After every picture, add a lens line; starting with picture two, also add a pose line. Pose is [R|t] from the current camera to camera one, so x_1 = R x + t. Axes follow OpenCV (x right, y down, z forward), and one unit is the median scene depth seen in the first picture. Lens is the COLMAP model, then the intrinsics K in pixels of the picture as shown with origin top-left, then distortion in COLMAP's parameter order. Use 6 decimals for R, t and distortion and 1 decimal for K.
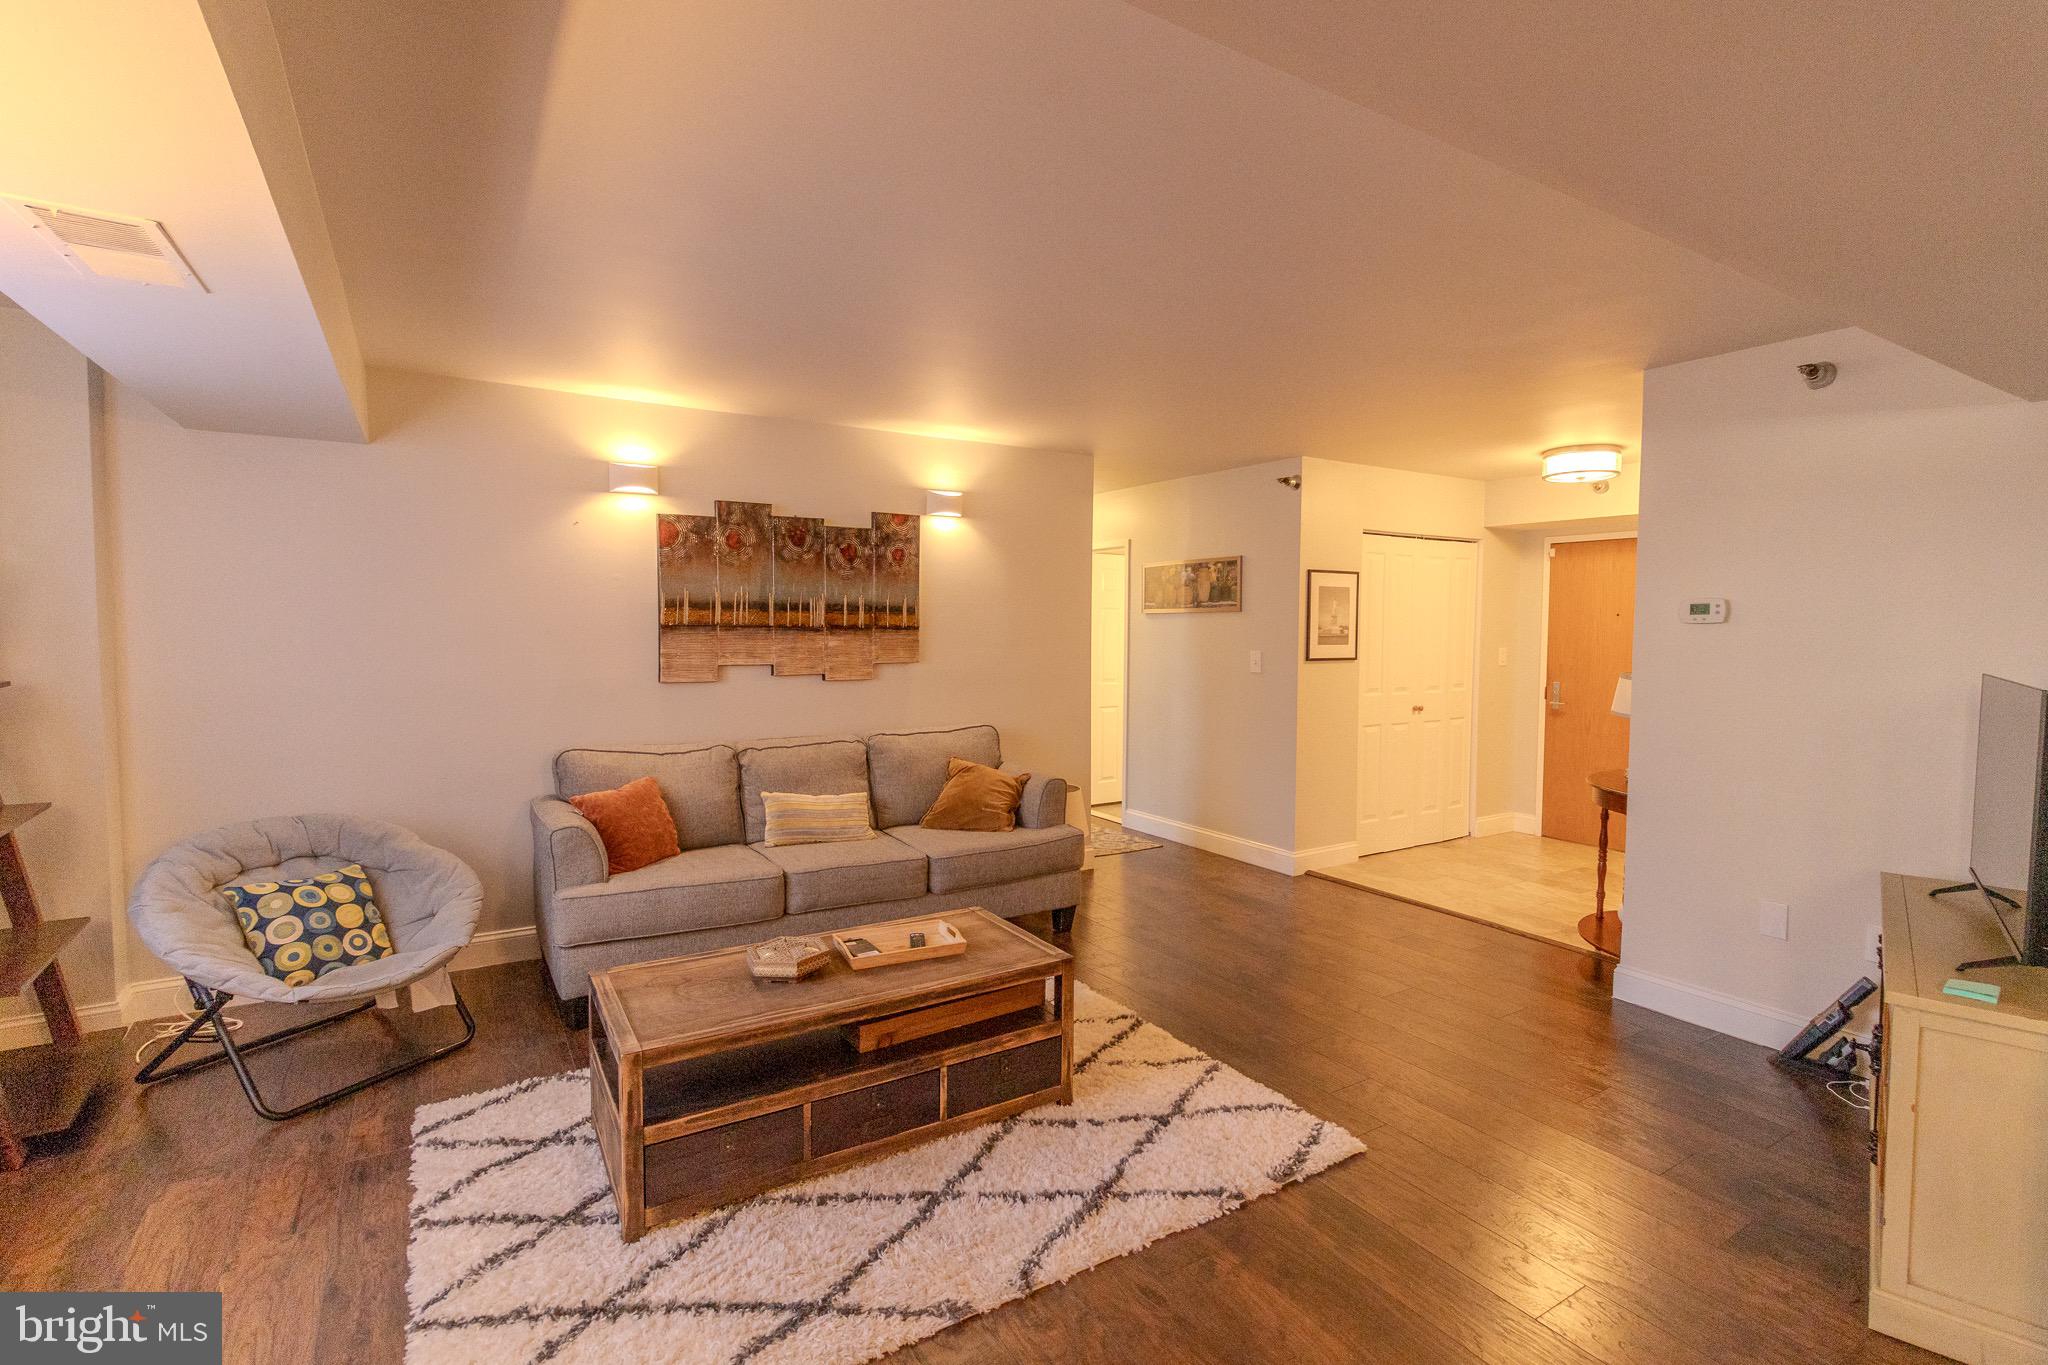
lens RADIAL K [[937.3, 0, 1072.8], [0, 937.3, 666.6], [0, 0, 1]] dist [-0.000169, -0.000775]
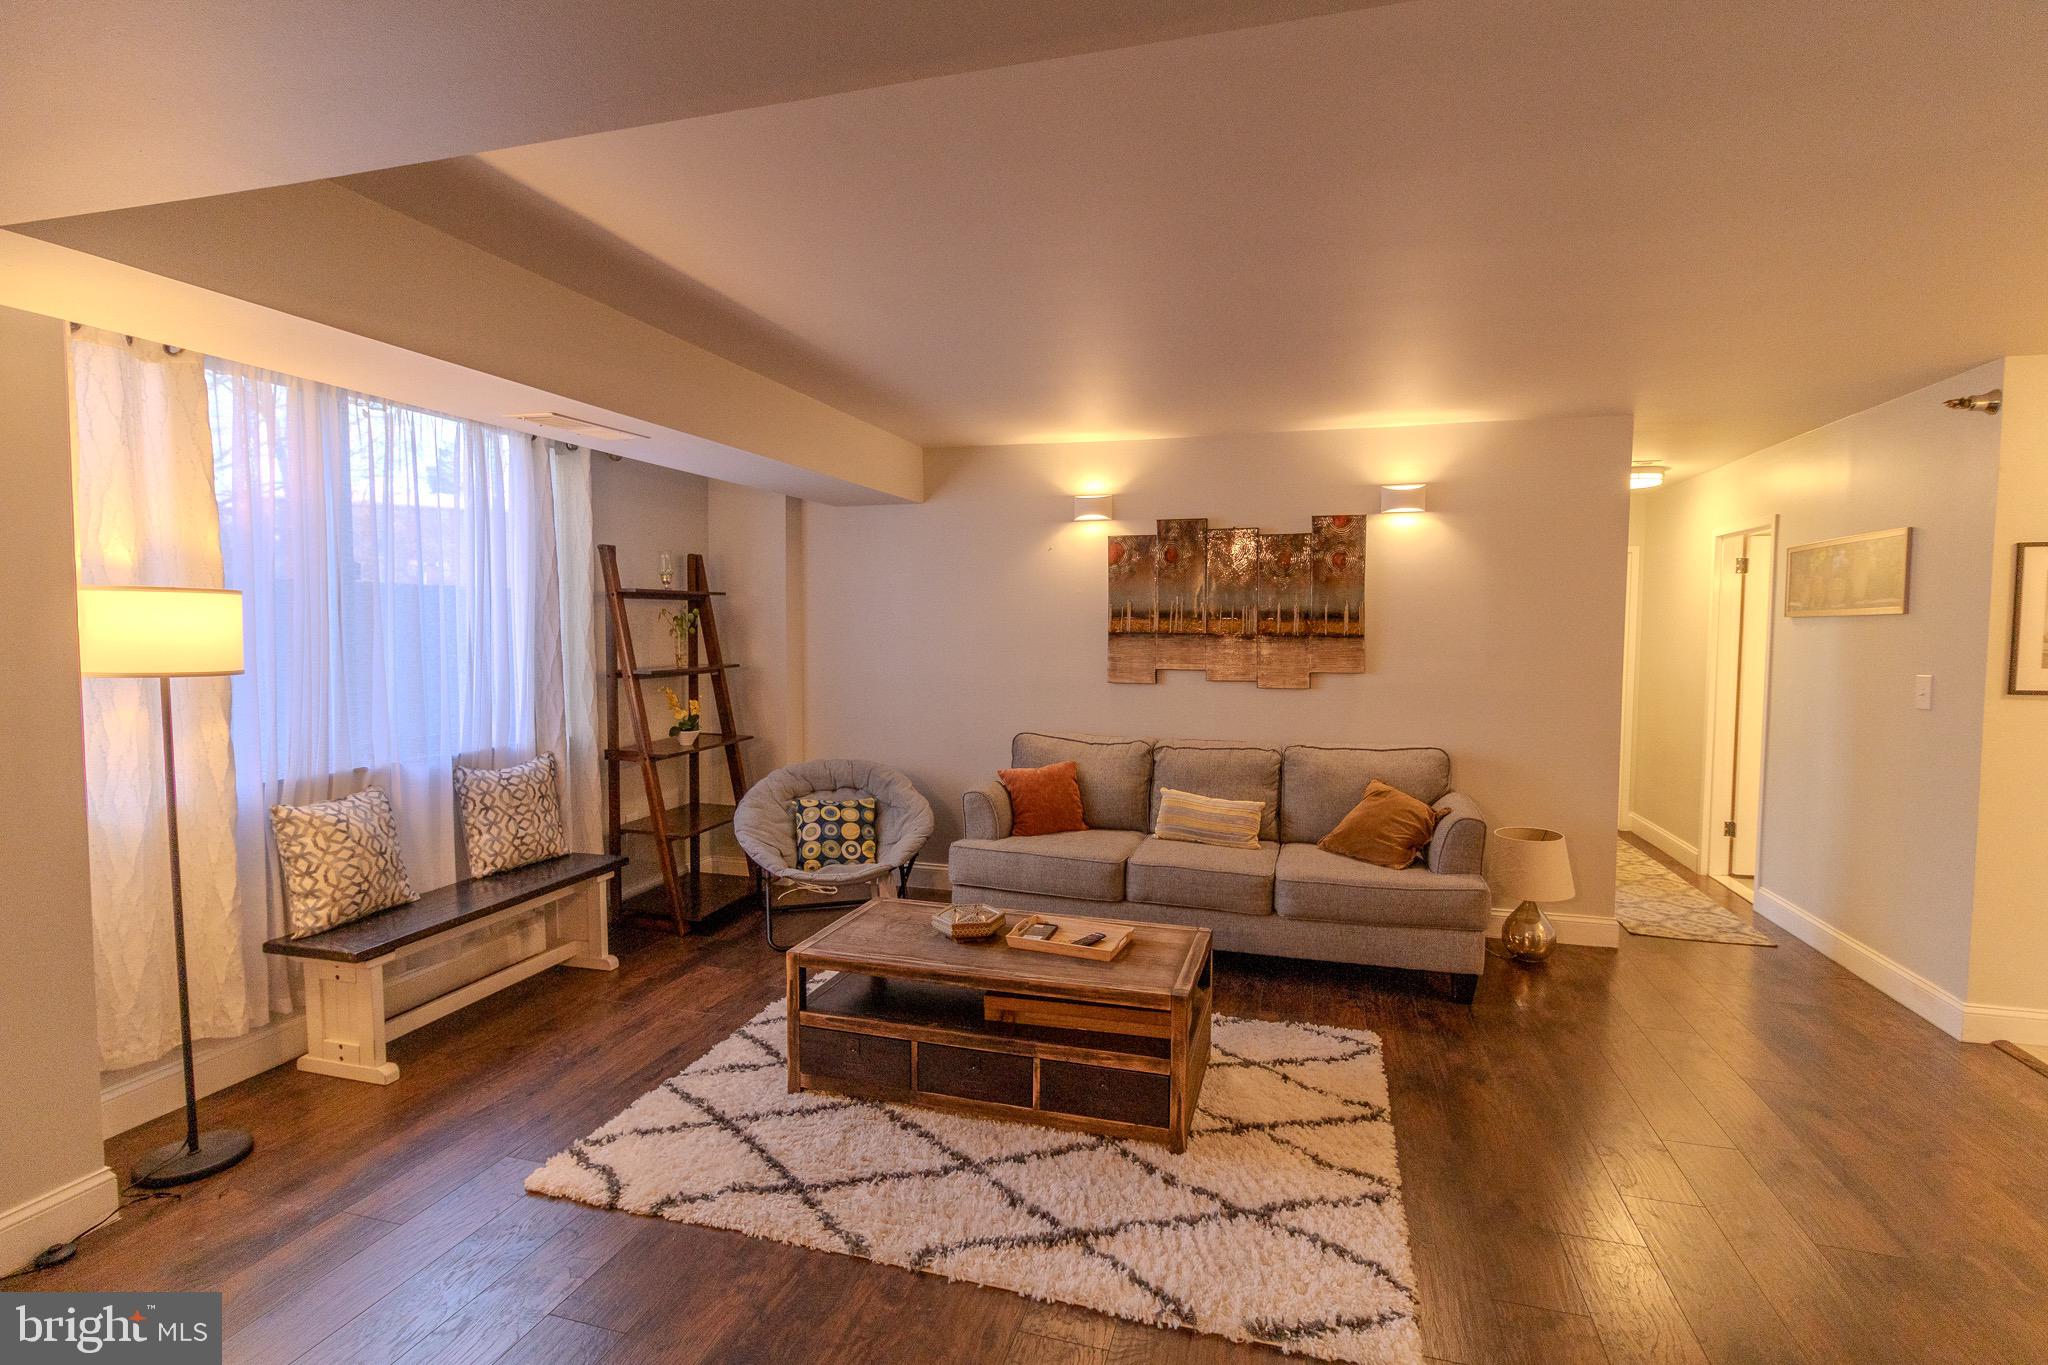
lens RADIAL K [[937.3, 0, 1068.6], [0, 937.3, 668.9], [0, 0, 1]] dist [-0.000169, -0.000775]
pose [[0.670771, 0.031045, -0.741015, 0.519327], [-0.034566, 0.999346, 0.010578, -0.013816], [0.740859, 0.018518, 0.671405, 0.256918]]
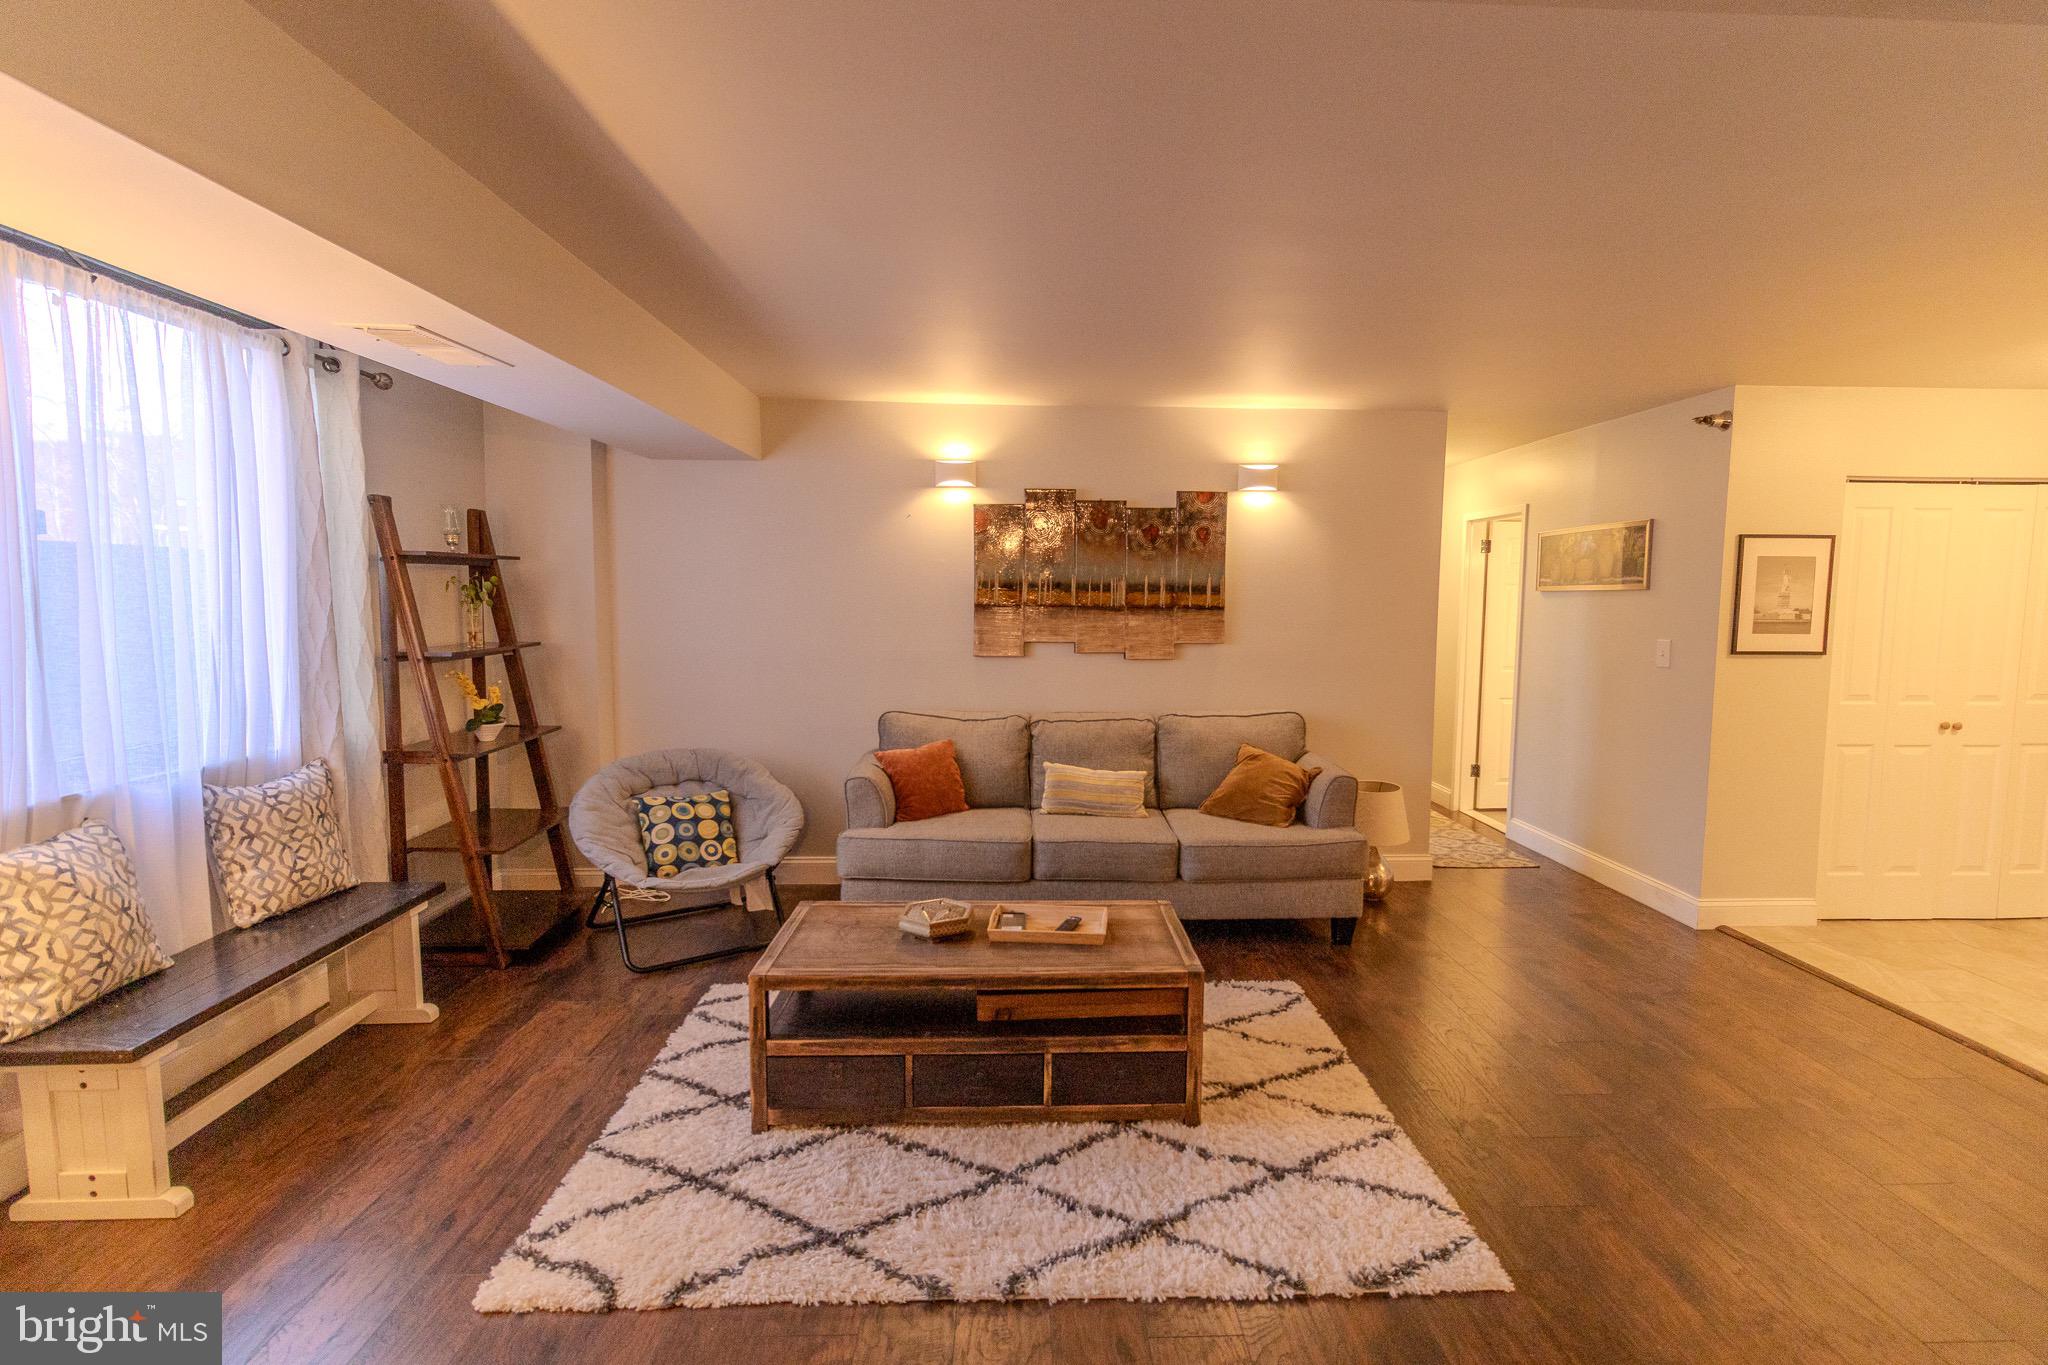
lens RADIAL K [[937.3, 0, 1070.9], [0, 937.3, 666.9], [0, 0, 1]] dist [-0.000169, -0.000775]
pose [[0.867311, 0.038684, -0.496261, 0.292038], [-0.025019, 0.999103, 0.034156, -0.014885], [0.497137, -0.017209, 0.867501, 0.123256]]
